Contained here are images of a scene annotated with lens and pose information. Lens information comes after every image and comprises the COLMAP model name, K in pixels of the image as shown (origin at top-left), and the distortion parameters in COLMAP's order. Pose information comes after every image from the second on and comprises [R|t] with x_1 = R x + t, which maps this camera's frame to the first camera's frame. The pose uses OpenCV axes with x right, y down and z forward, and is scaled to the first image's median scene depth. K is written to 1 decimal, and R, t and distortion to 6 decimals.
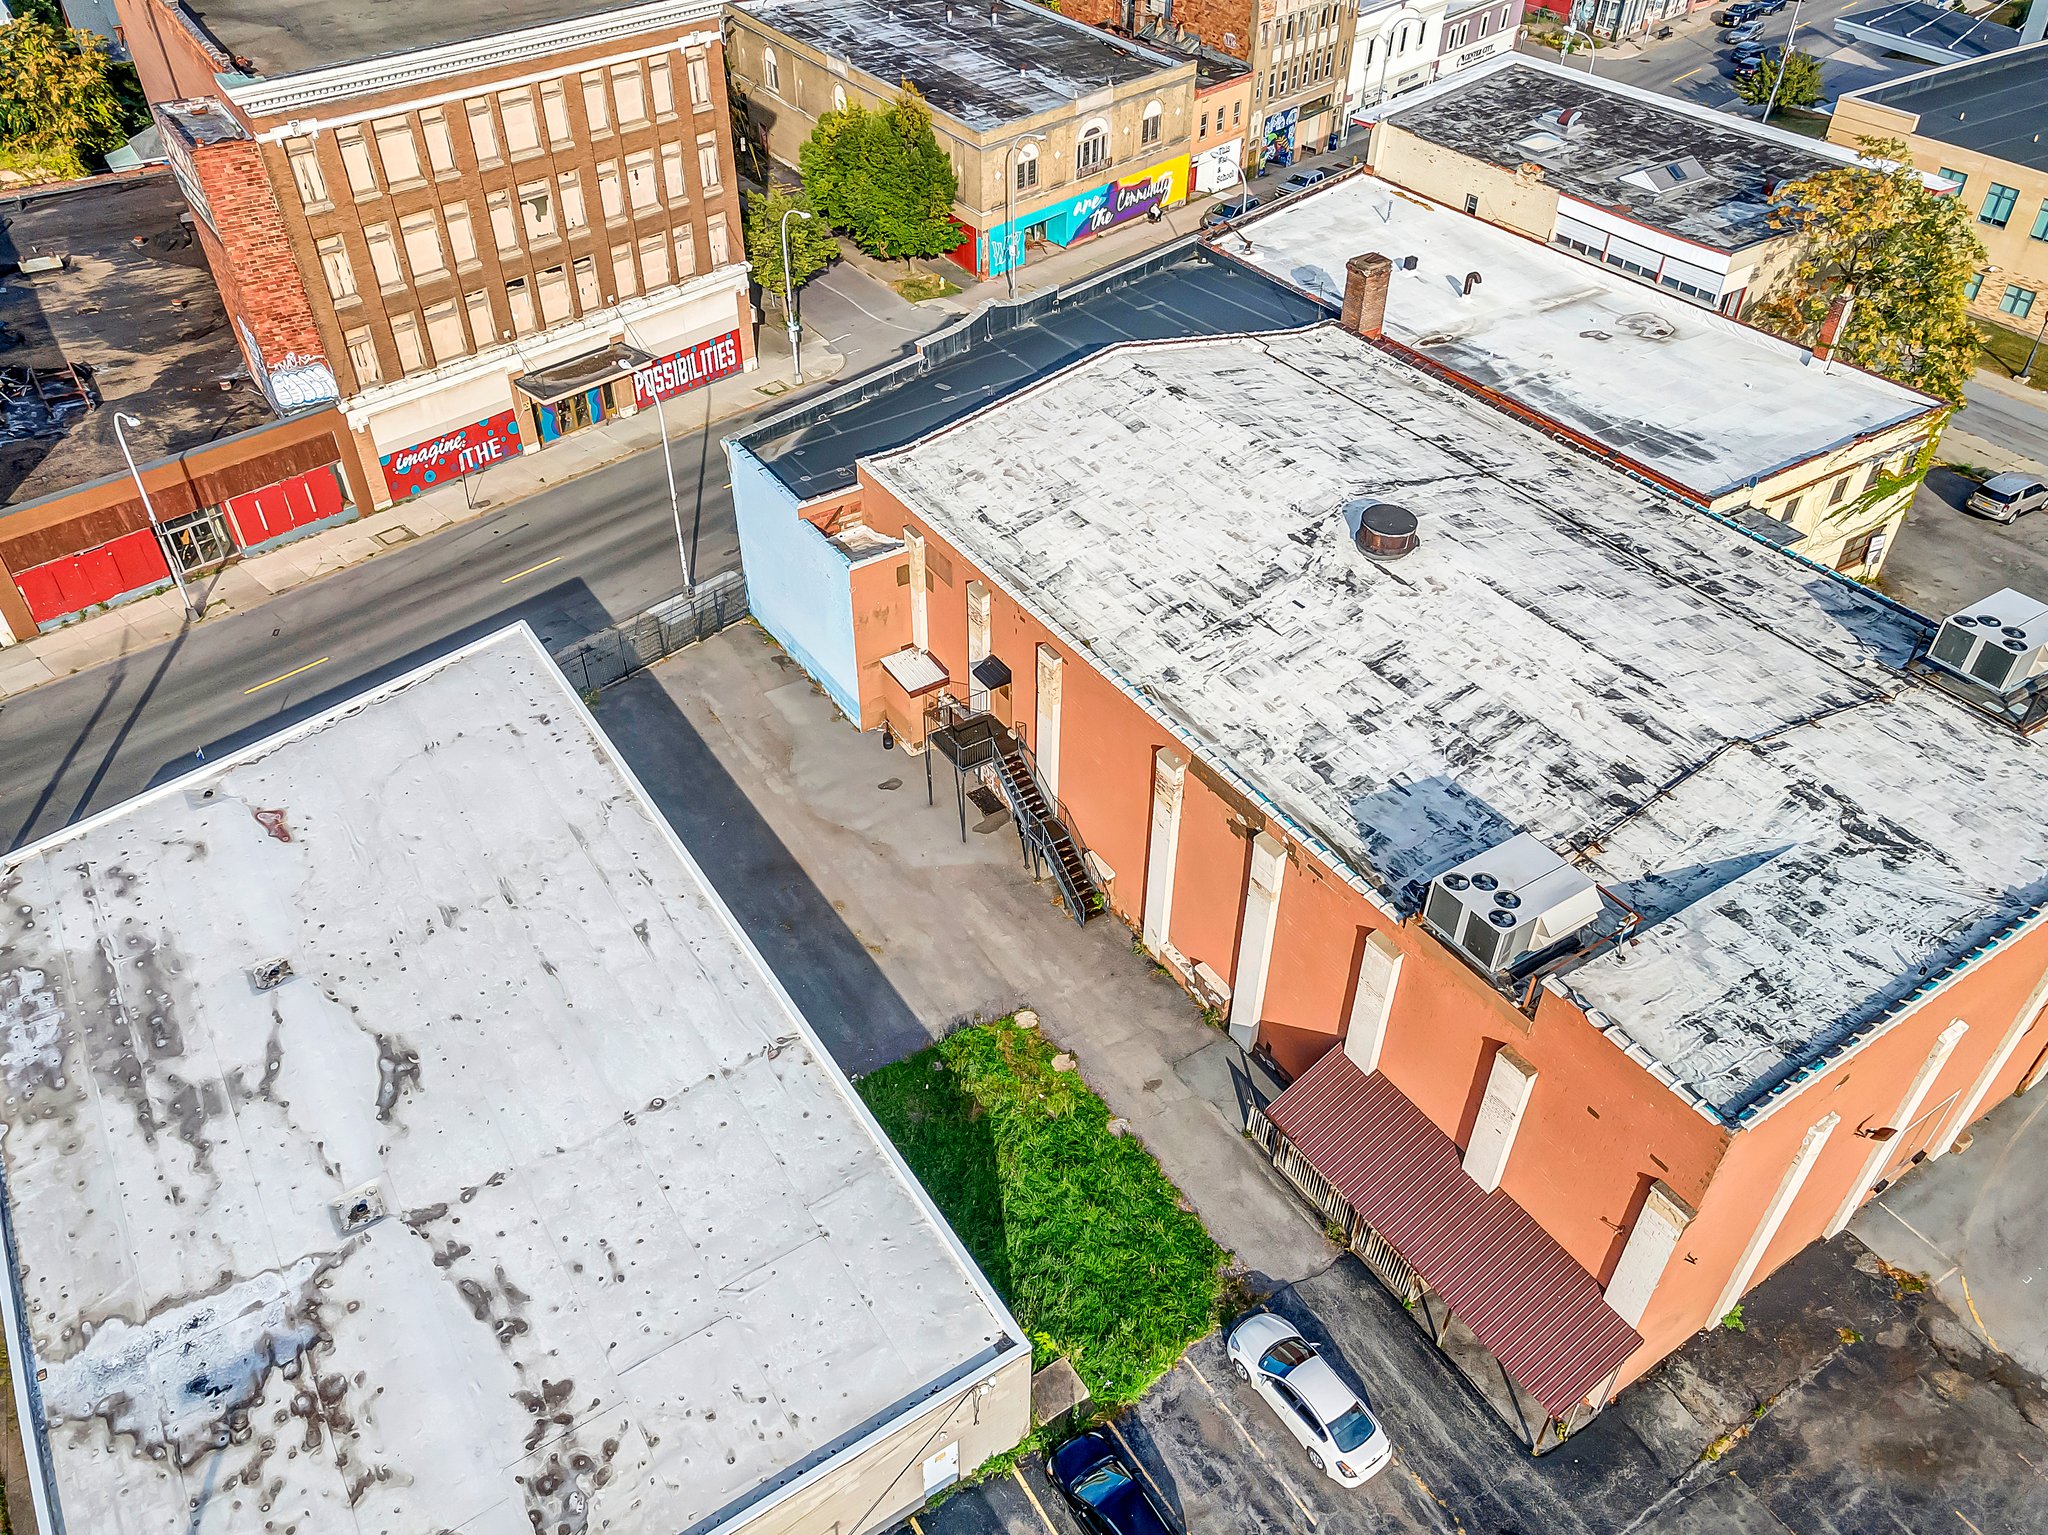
lens RADIAL K [[1512.6, 0, 995.9], [0, 1512.6, 773.4], [0, 0, 1]] dist [-0.023316, 0.145256]
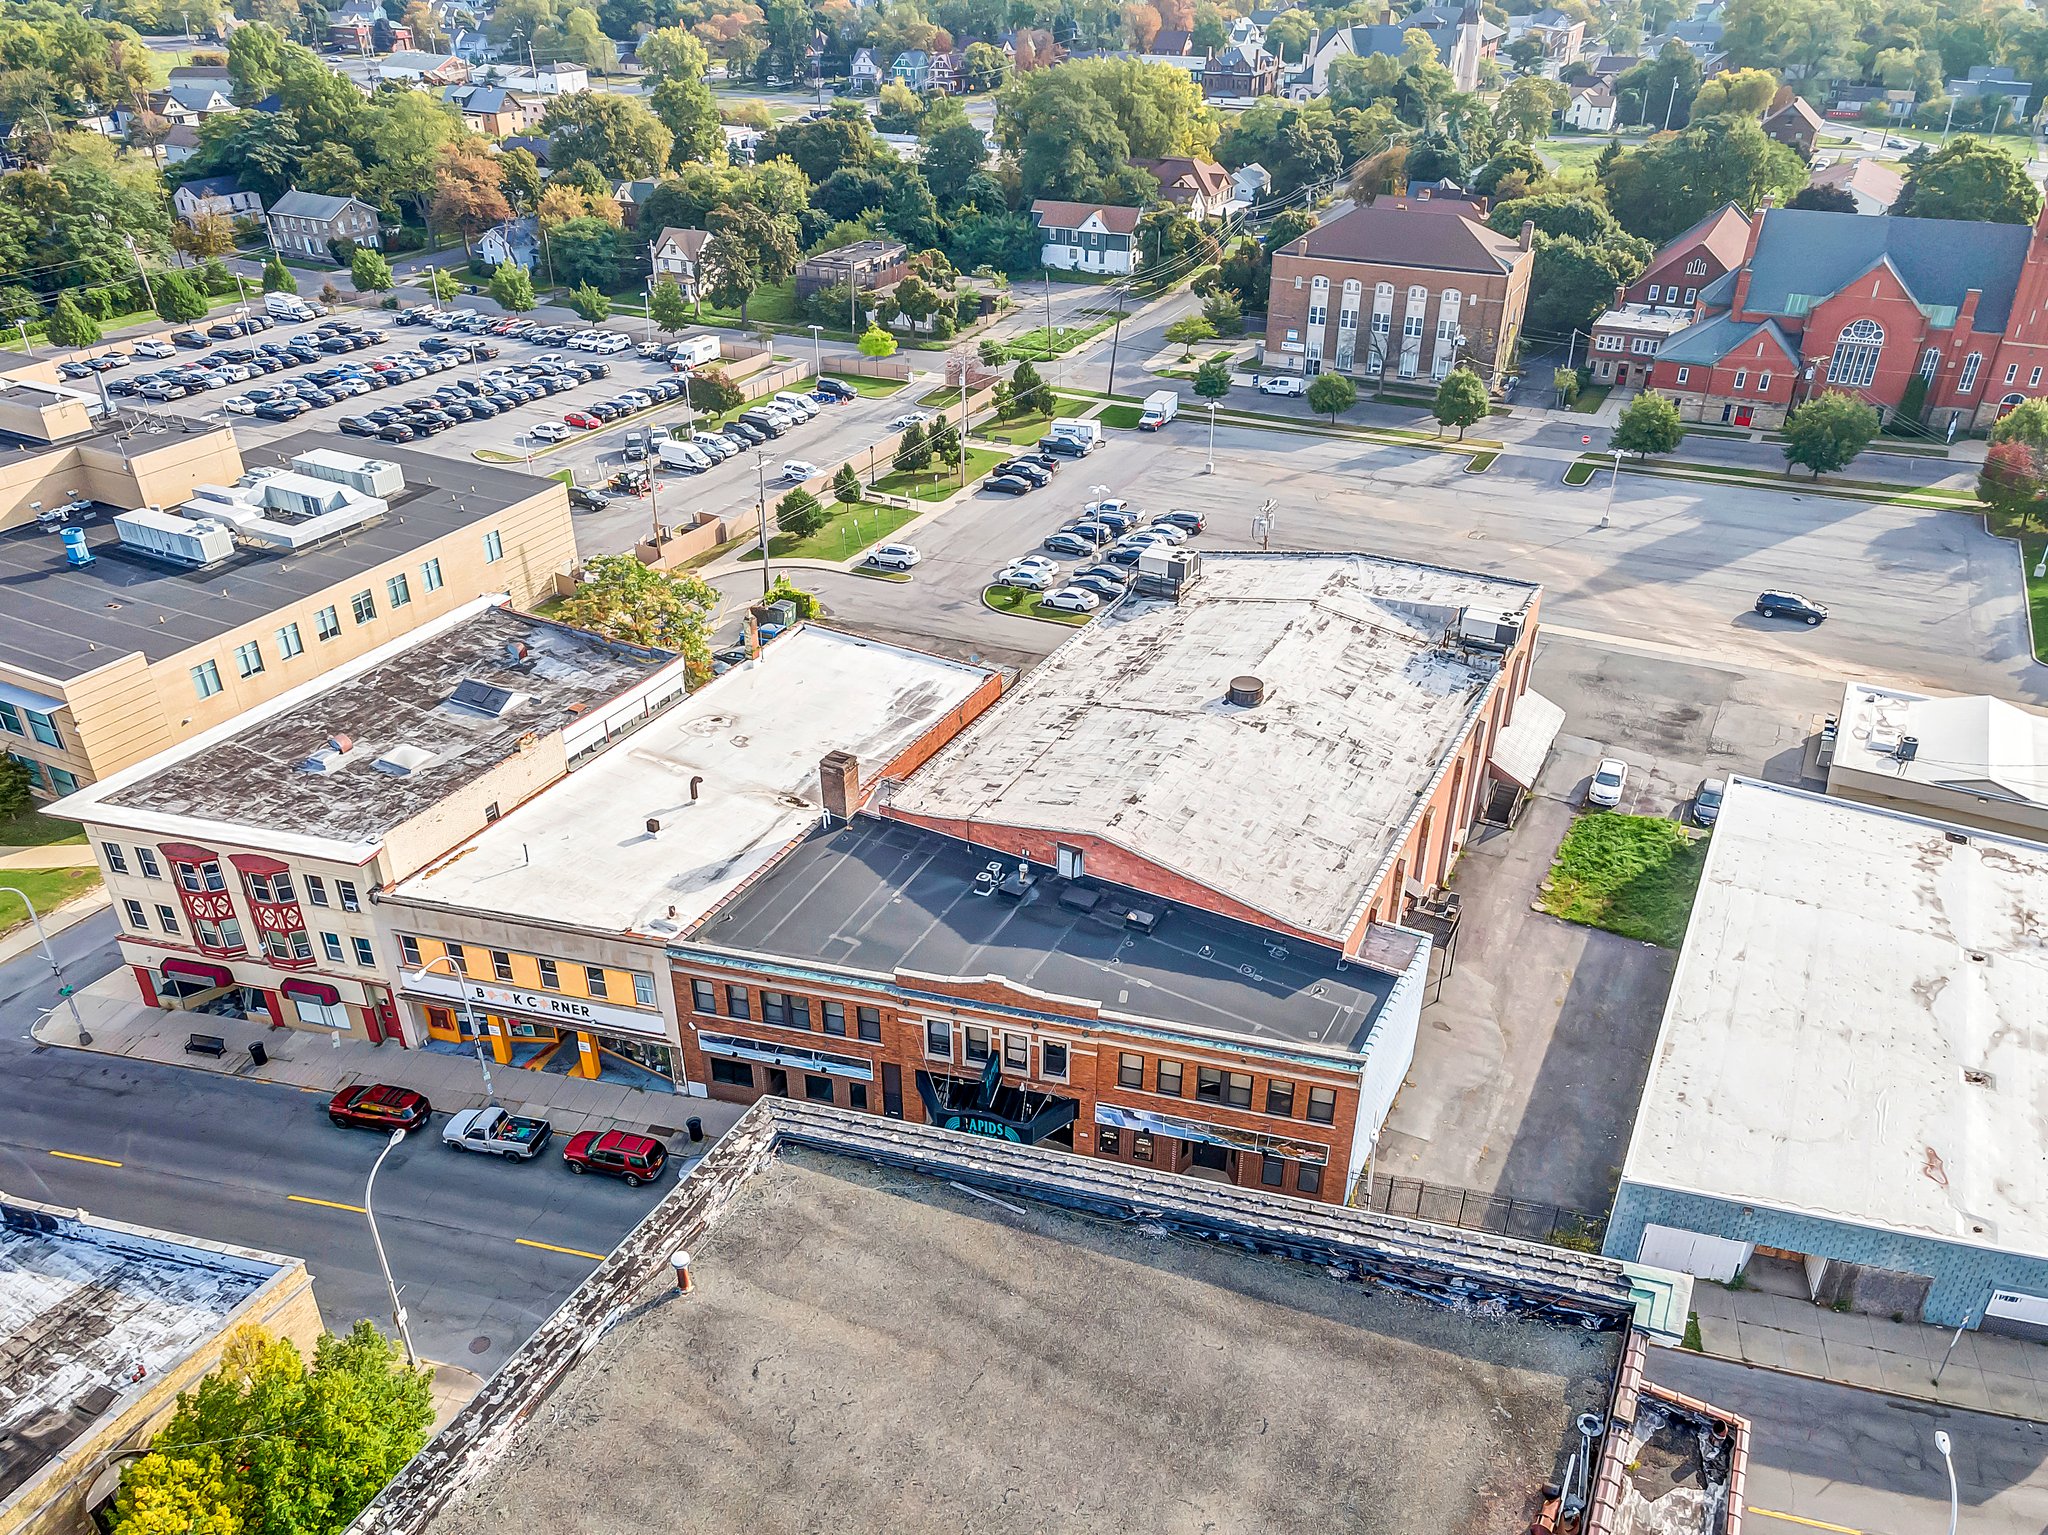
lens RADIAL K [[1531.5, 0, 994.5], [0, 1531.5, 760.1], [0, 0, 1]] dist [0.021531, 0.026078]
pose [[-0.481880, -0.436297, 0.759892, -1.092298], [0.566613, 0.506356, 0.650041, -1.640533], [-0.668387, 0.743806, 0.003208, 1.493102]]
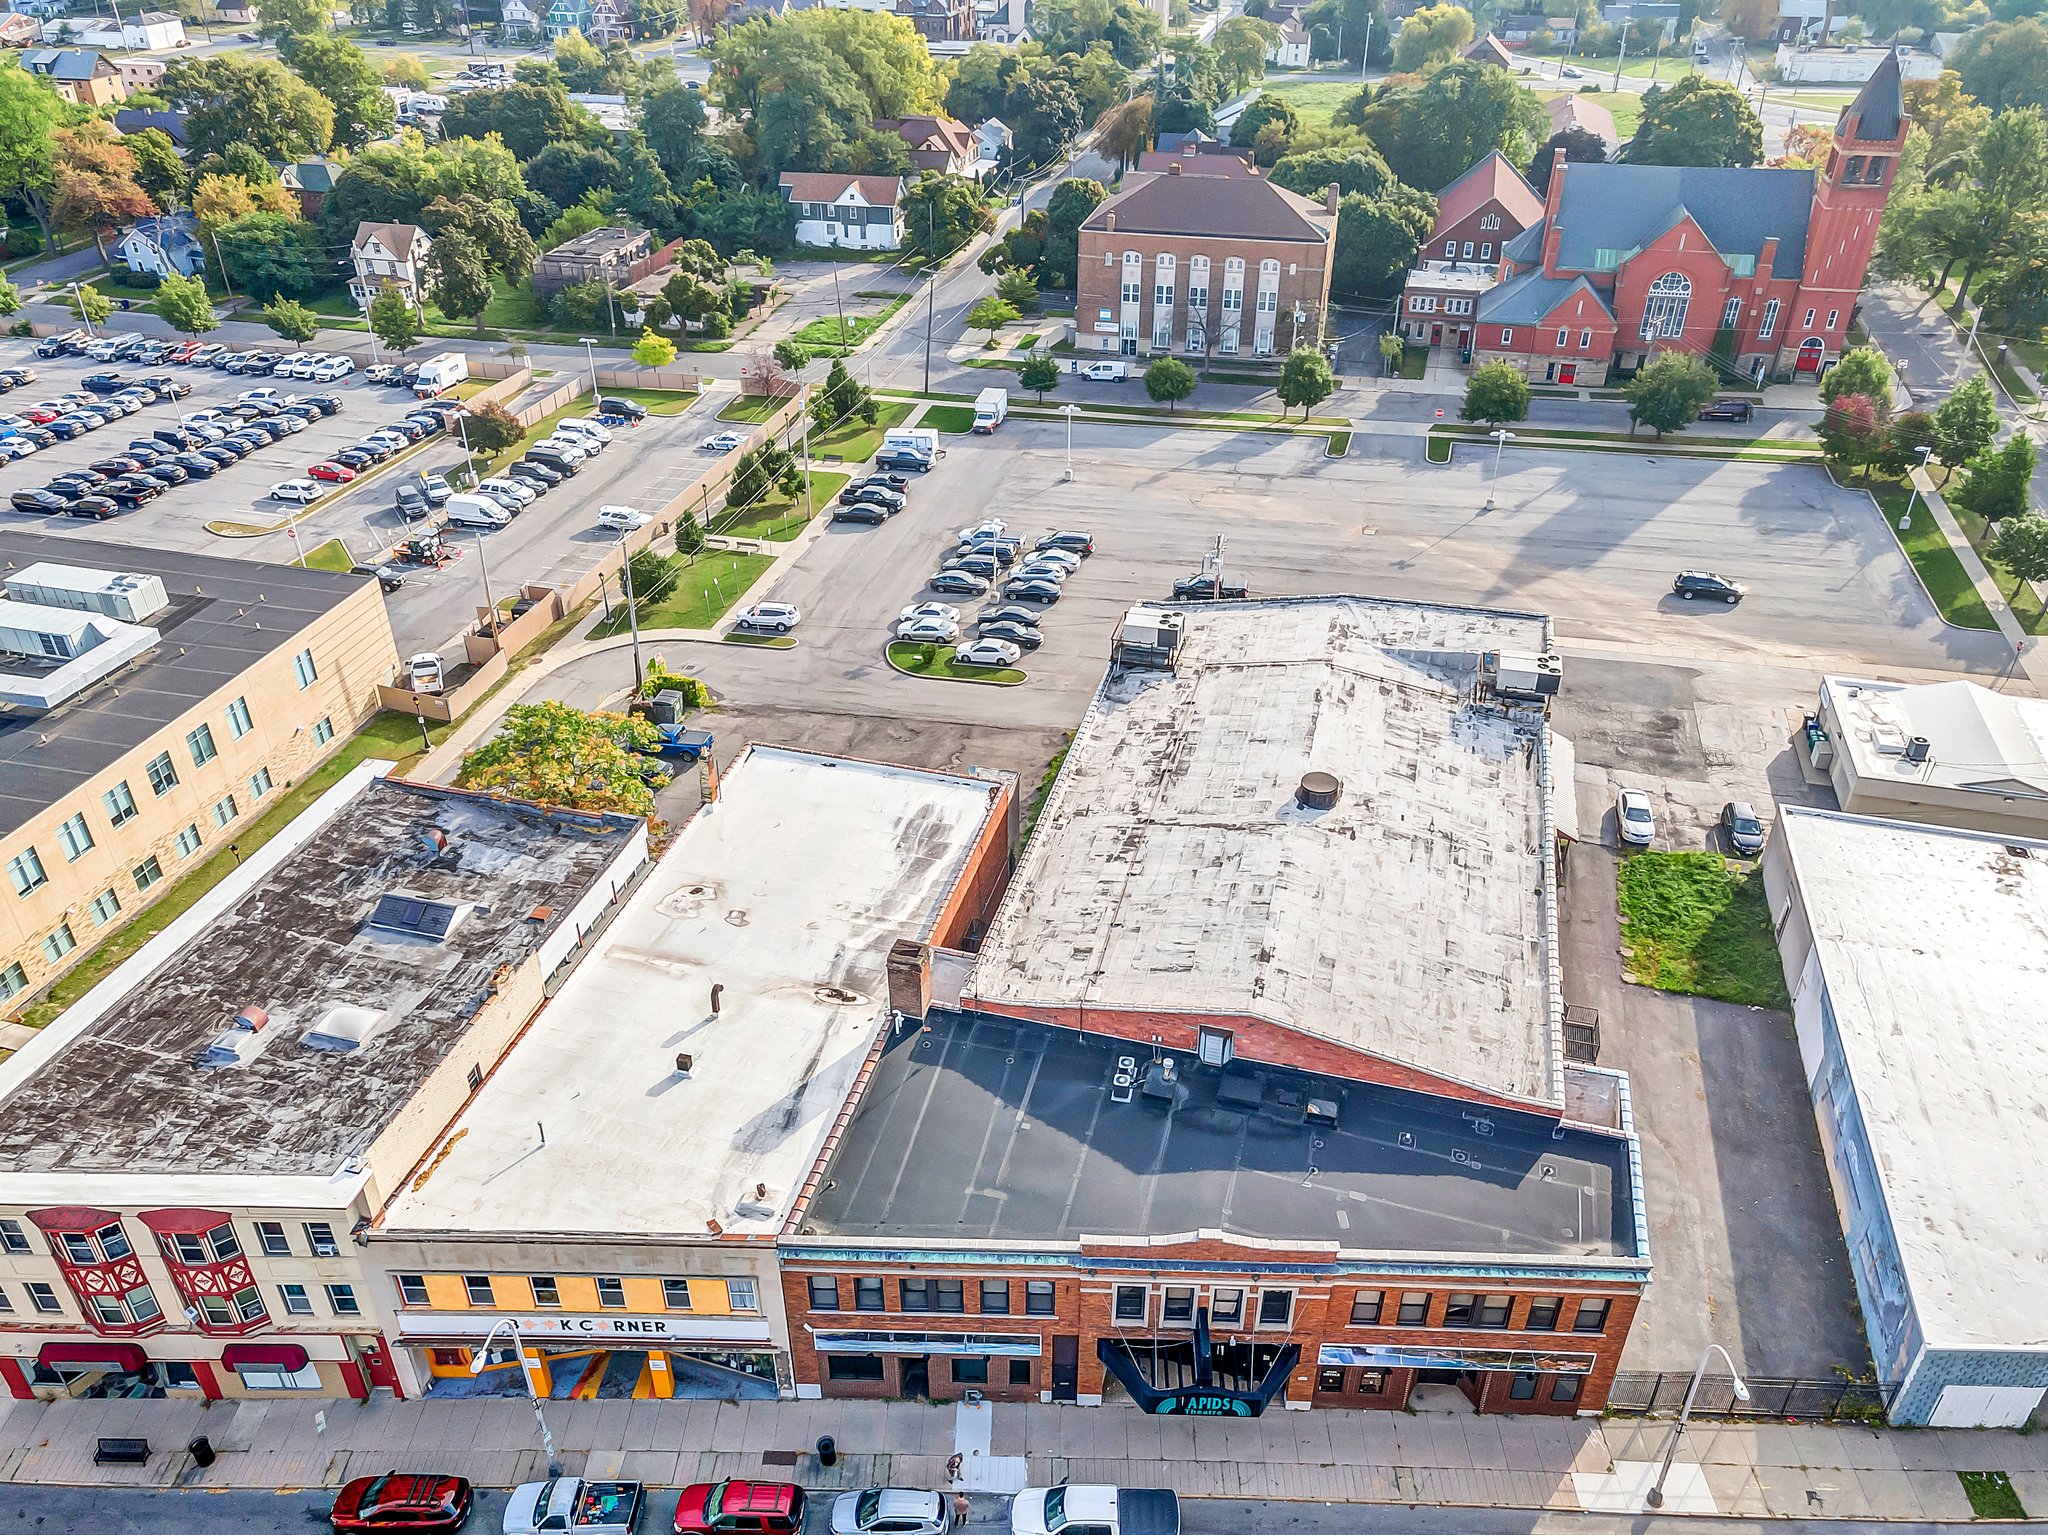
lens RADIAL K [[1530.6, 0, 1000.0], [0, 1530.6, 757.9], [0, 0, 1]] dist [0.019434, 0.047633]
pose [[-0.670717, -0.394889, 0.627854, -0.542748], [0.479170, 0.415445, 0.773177, -1.768026], [-0.566158, 0.819432, -0.089427, 1.550528]]
